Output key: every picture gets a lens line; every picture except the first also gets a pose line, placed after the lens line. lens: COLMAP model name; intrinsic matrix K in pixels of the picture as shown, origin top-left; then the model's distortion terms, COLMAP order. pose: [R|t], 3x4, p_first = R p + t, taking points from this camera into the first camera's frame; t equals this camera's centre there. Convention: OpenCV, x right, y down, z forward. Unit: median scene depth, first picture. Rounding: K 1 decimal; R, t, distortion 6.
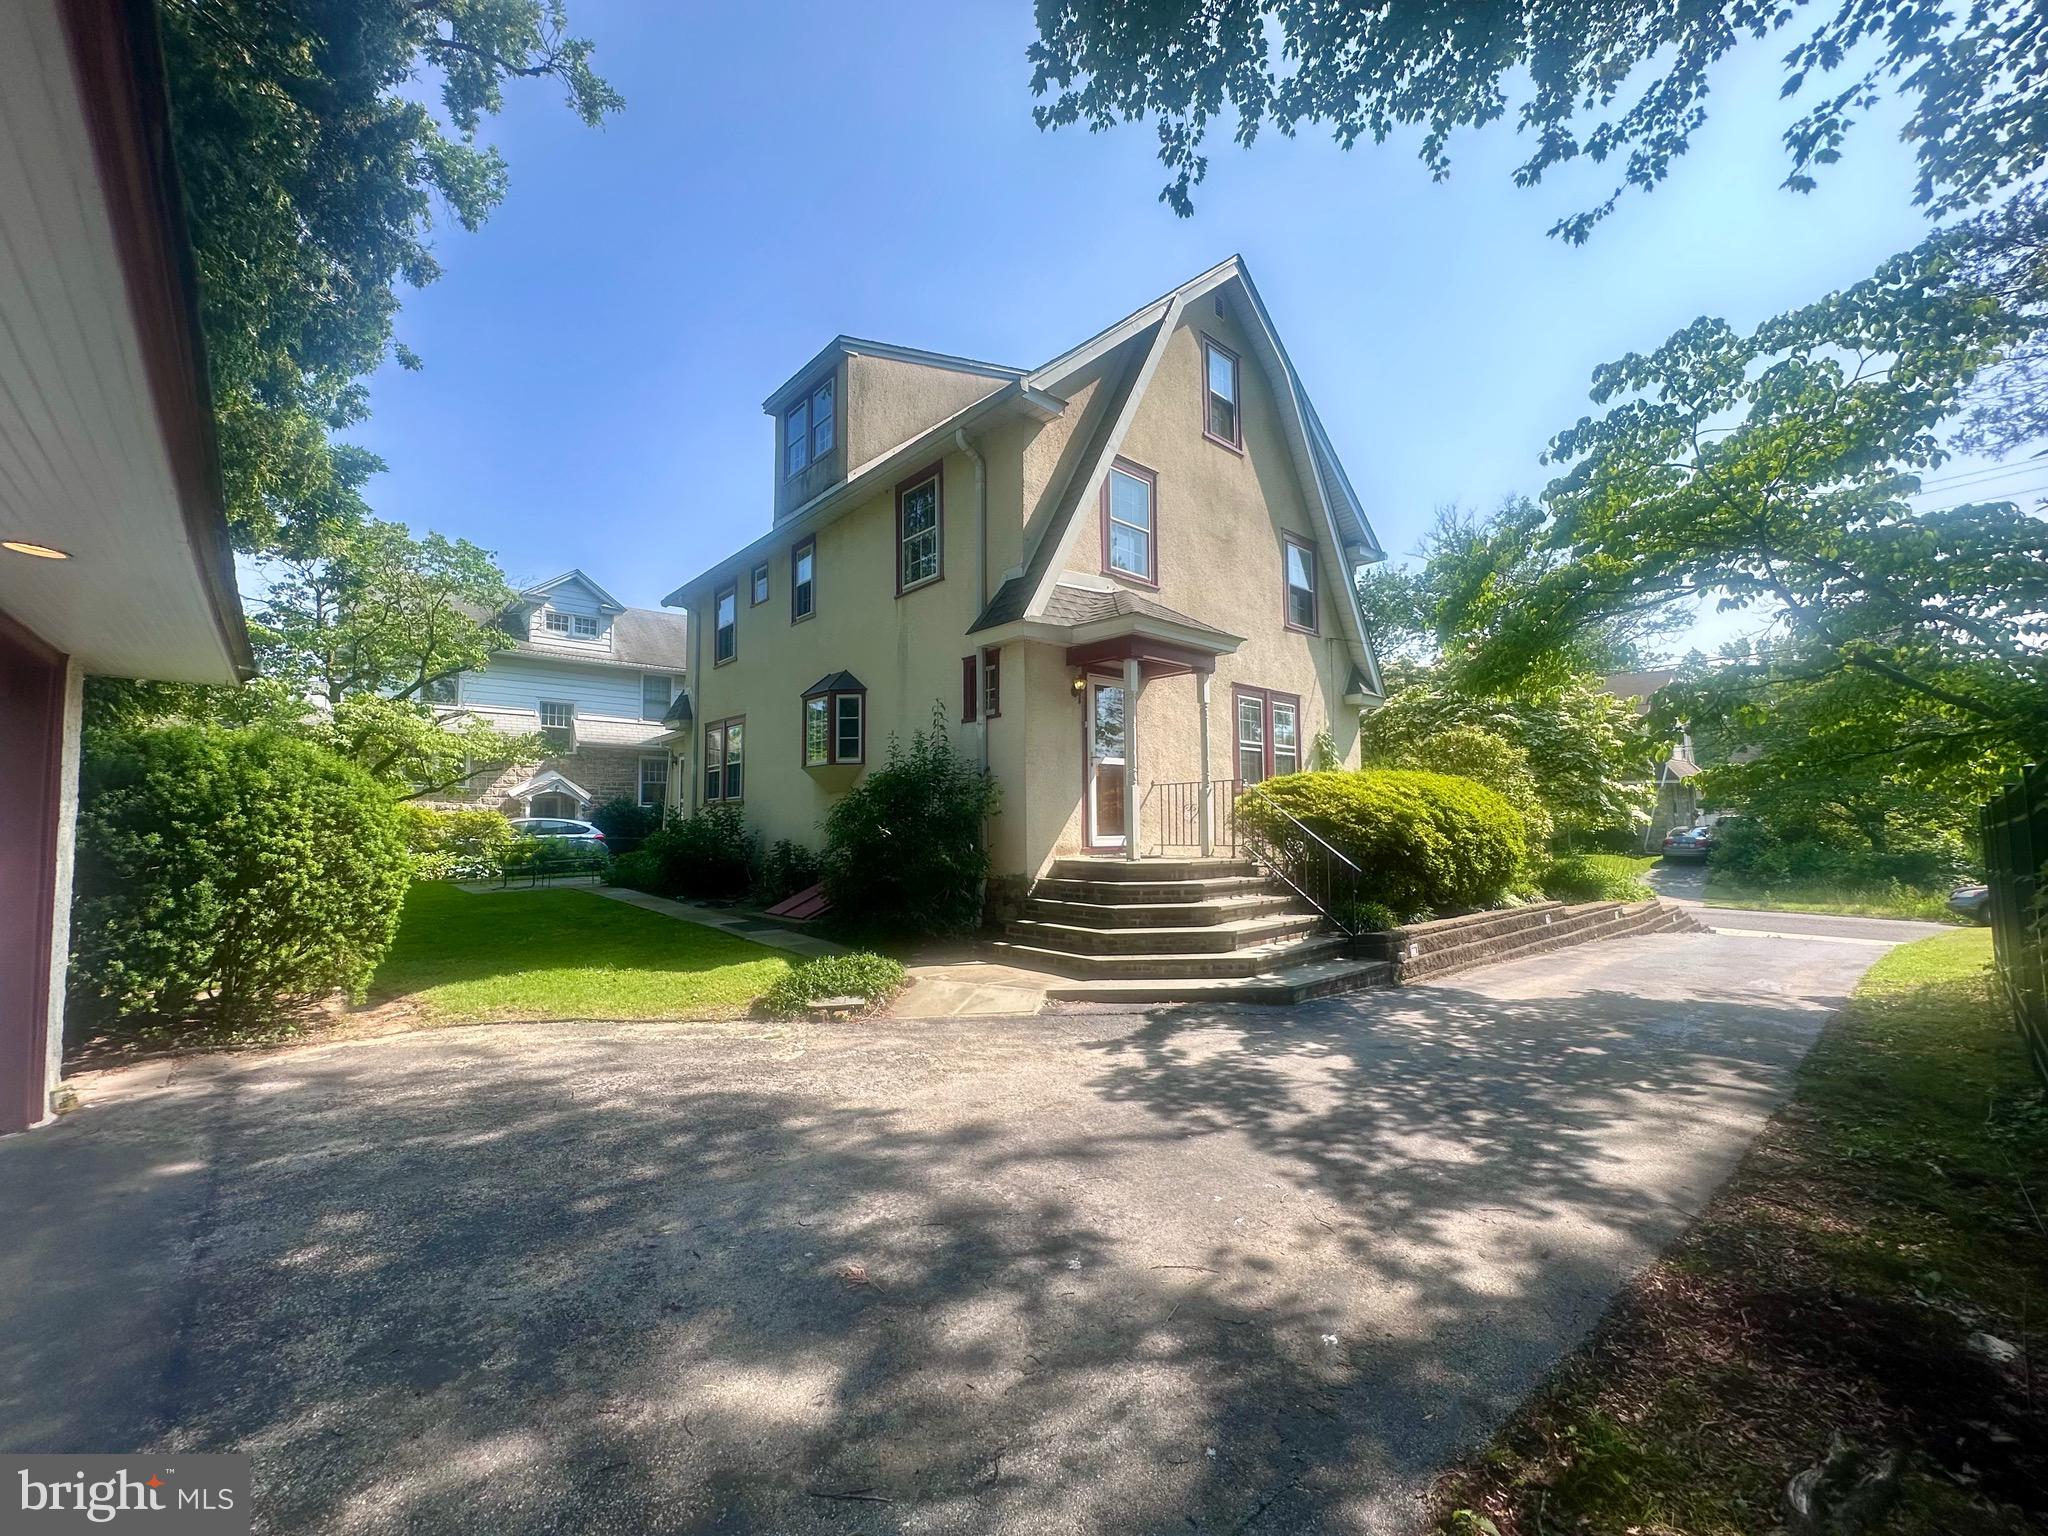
lens RADIAL K [[814.3, 0, 1026.0], [0, 814.3, 771.7], [0, 0, 1]] dist [-0.004178, -0.000762]
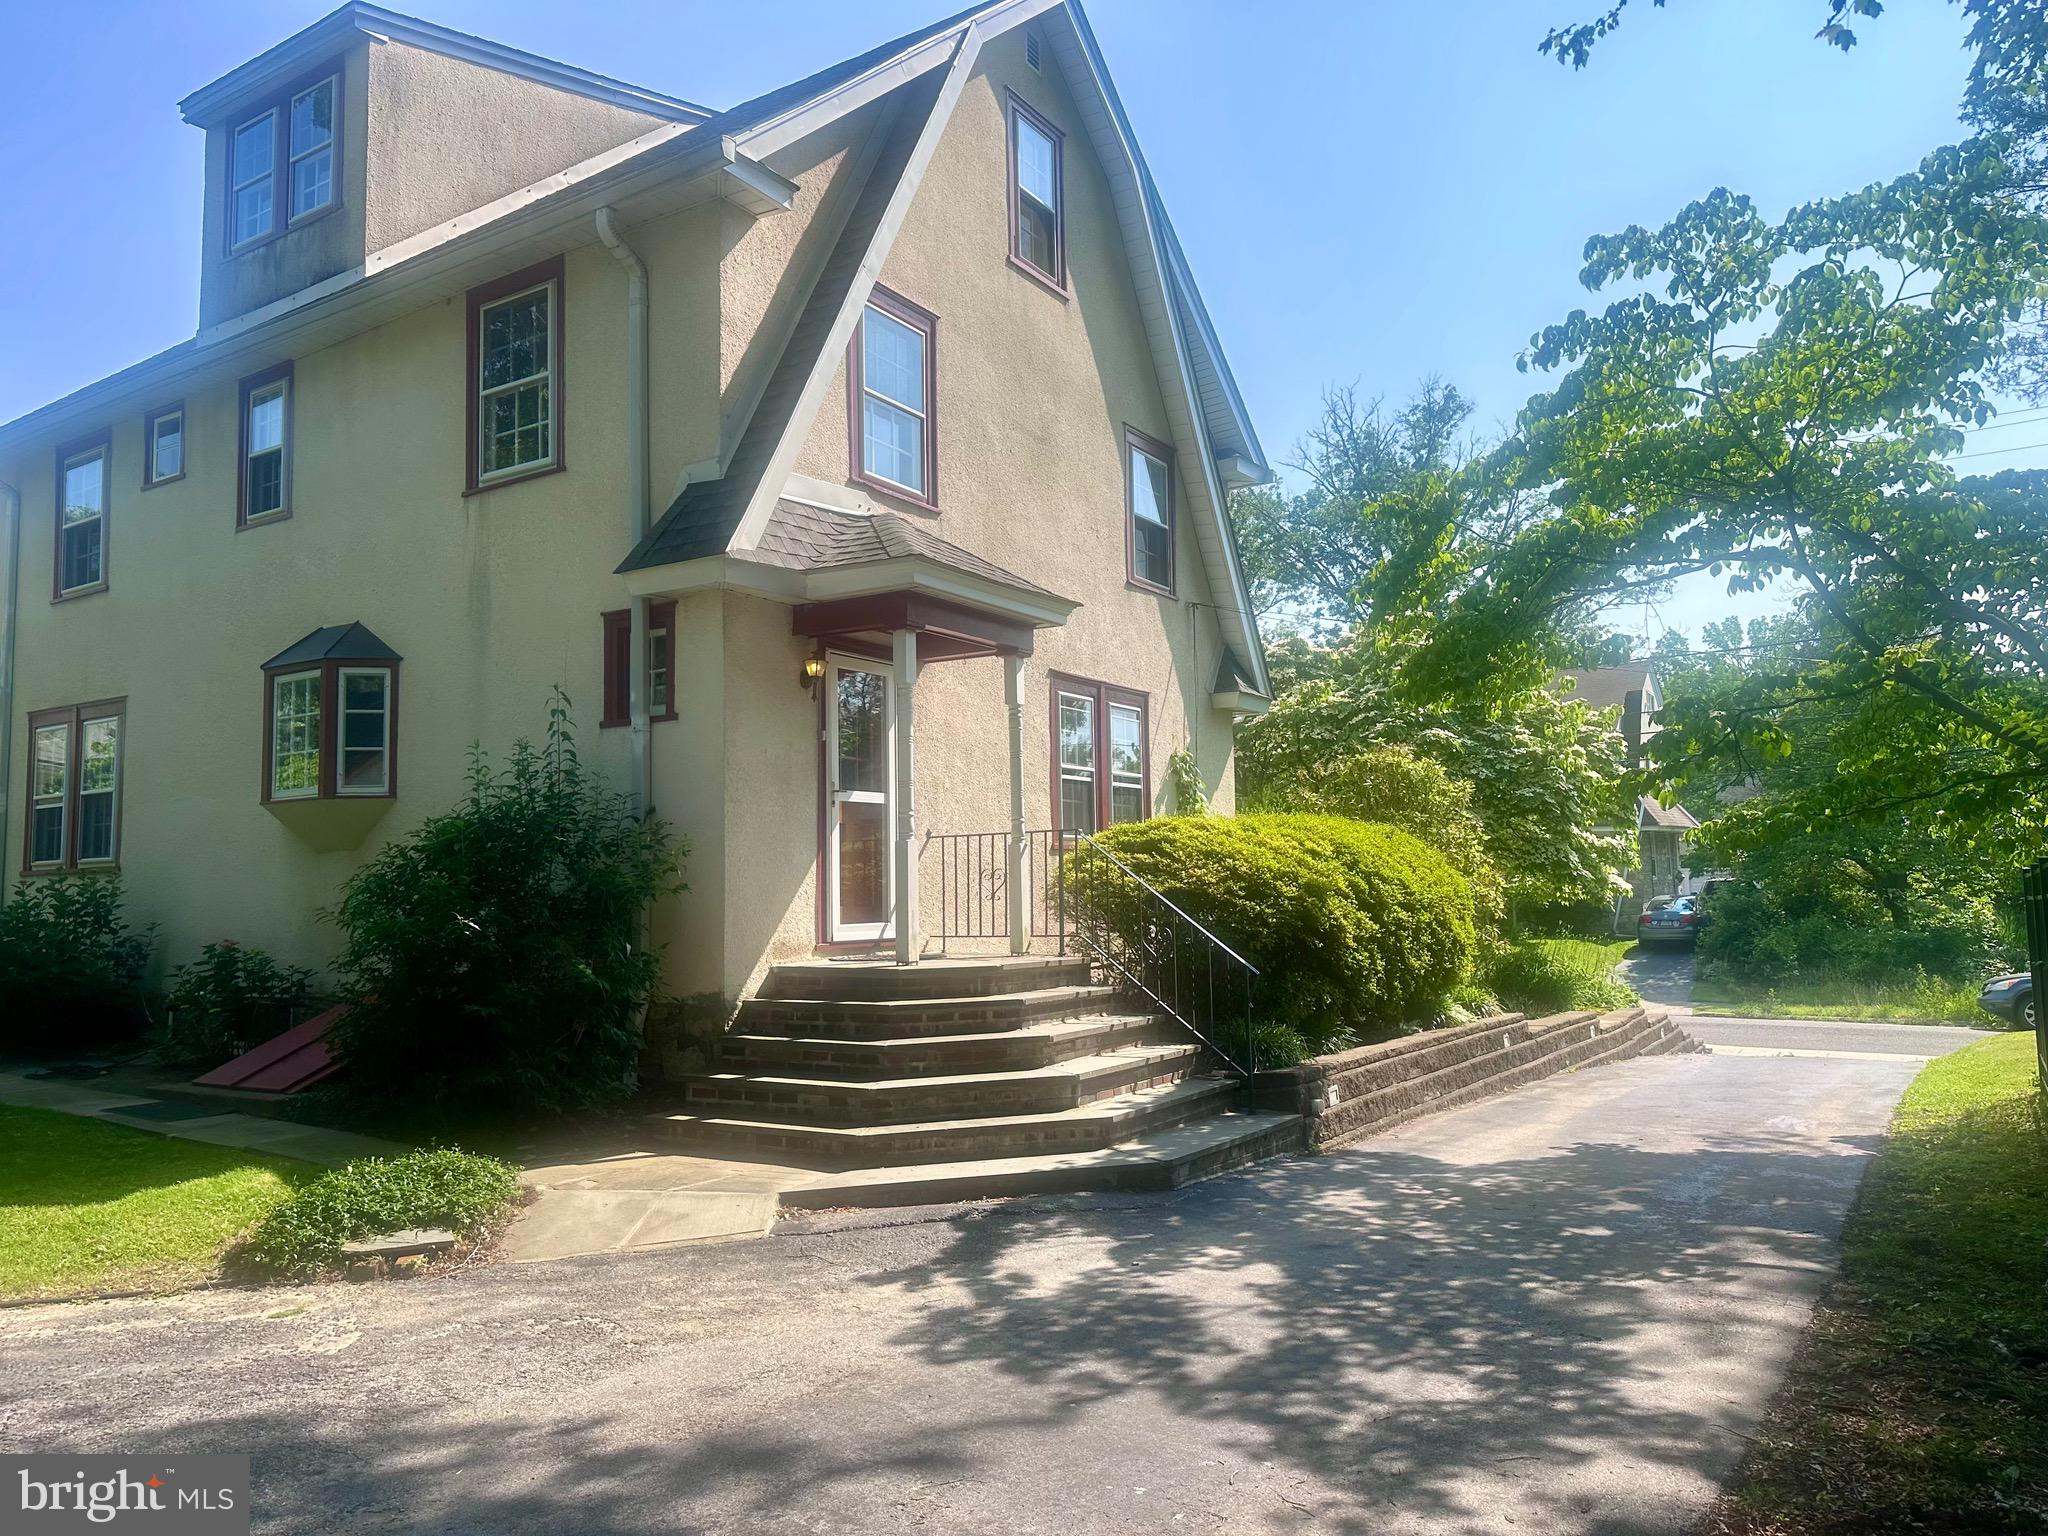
lens RADIAL K [[1430.2, 0, 1022.9], [0, 1430.2, 776.2], [0, 0, 1]] dist [0.056465, -0.080815]
pose [[0.963623, 0.012438, 0.266975, -0.077216], [-0.007274, 0.999767, -0.020324, -0.010575], [-0.267166, 0.017643, 0.963489, -0.044328]]
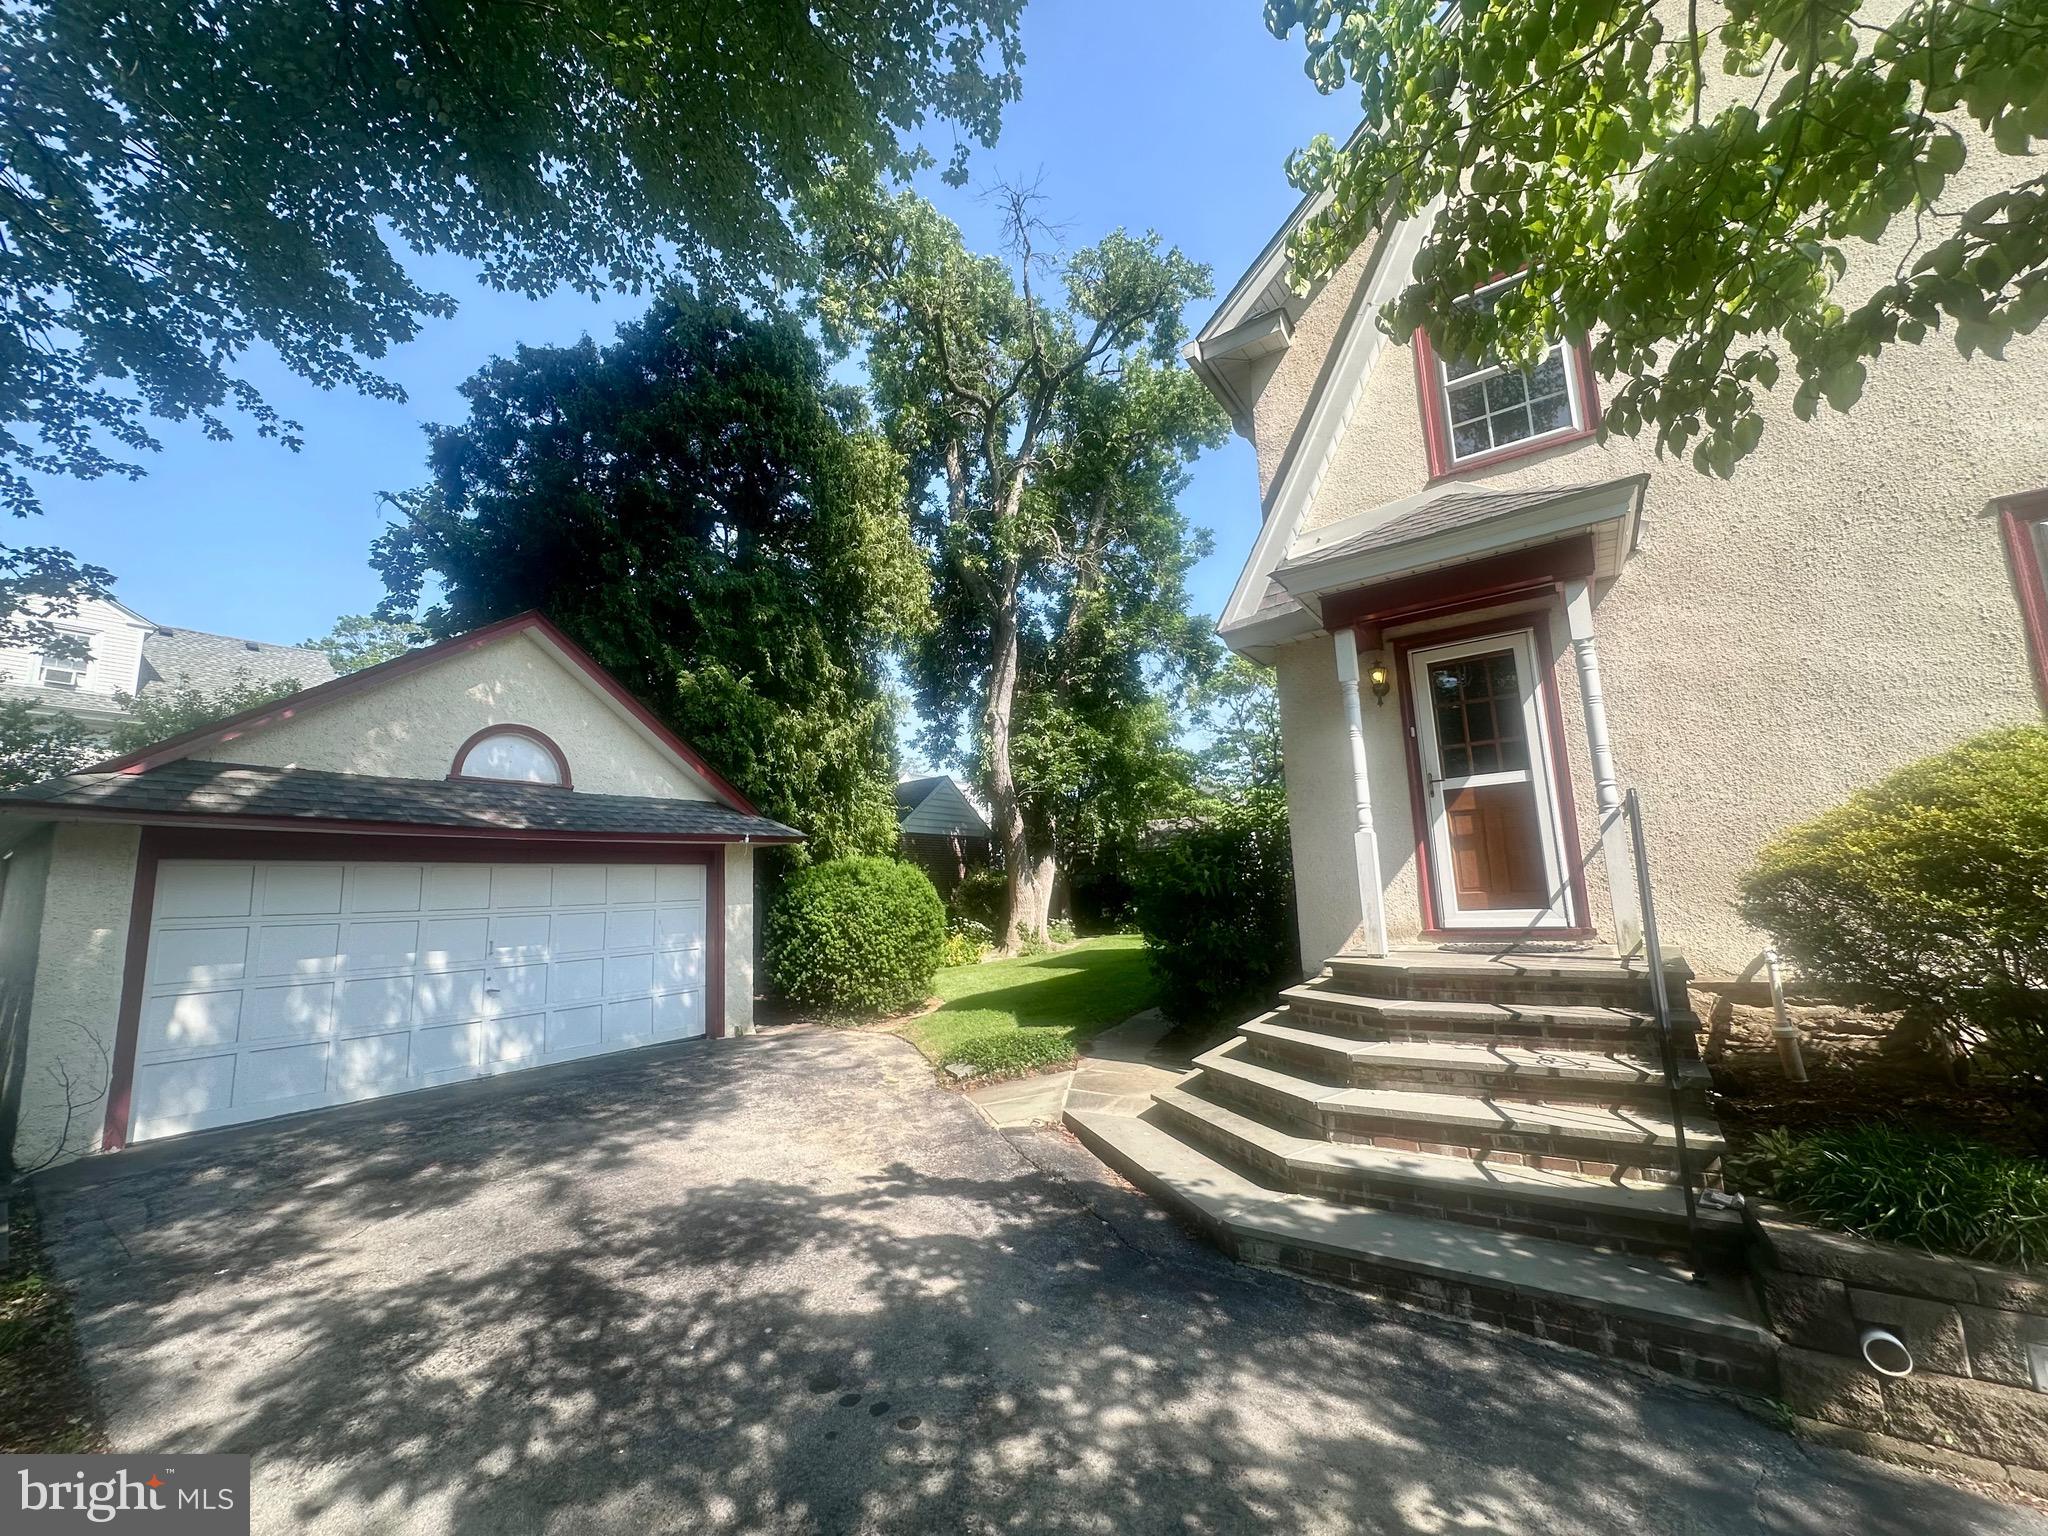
lens RADIAL K [[814.3, 0, 1026.0], [0, 814.3, 771.7], [0, 0, 1]] dist [-0.004178, -0.000762]
pose [[0.239321, -0.151009, -0.959125, 0.763296], [0.101556, 0.986306, -0.129948, 0.029881], [0.965615, -0.066306, 0.251380, 0.700071]]
